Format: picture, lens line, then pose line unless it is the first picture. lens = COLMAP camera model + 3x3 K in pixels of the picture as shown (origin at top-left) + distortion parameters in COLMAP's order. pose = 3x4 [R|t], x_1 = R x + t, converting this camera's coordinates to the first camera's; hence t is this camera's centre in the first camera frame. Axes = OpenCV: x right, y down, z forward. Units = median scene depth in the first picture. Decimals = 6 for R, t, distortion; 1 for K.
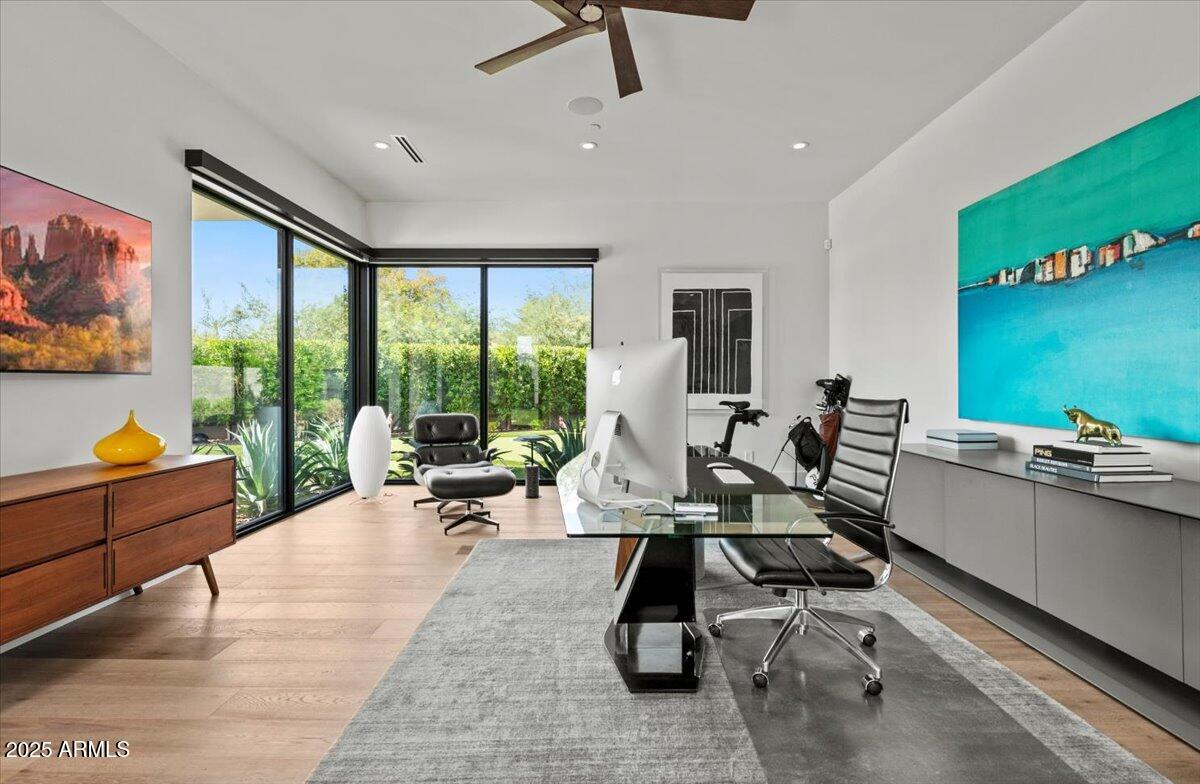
lens RADIAL K [[537.7, 0, 600.6], [0, 537.7, 392.0], [0, 0, 1]] dist [0.000072, -0.000875]
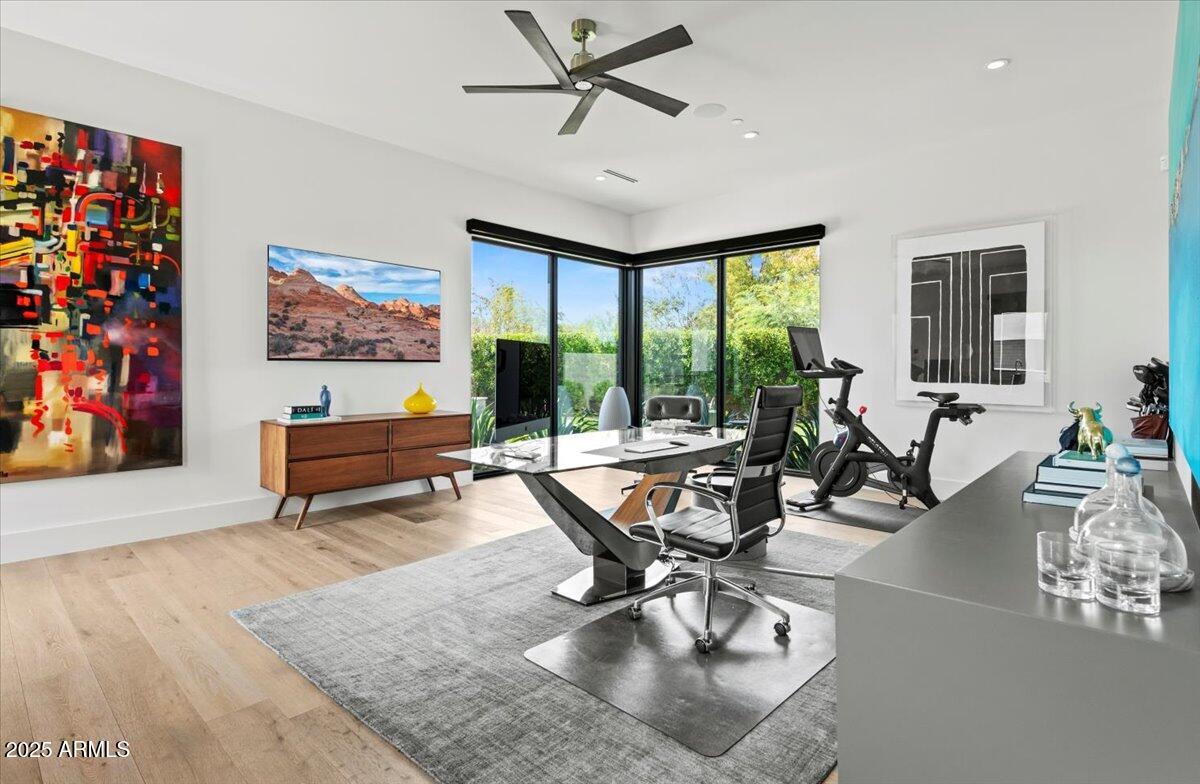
lens RADIAL K [[603.8, 0, 600.1], [0, 603.8, 380.1], [0, 0, 1]] dist [-0.018187, -0.001132]
pose [[0.727160, 0.017689, -0.686240, 0.500229], [-0.015855, 0.999834, 0.008972, -0.001310], [0.686285, 0.004357, 0.727319, -0.016379]]
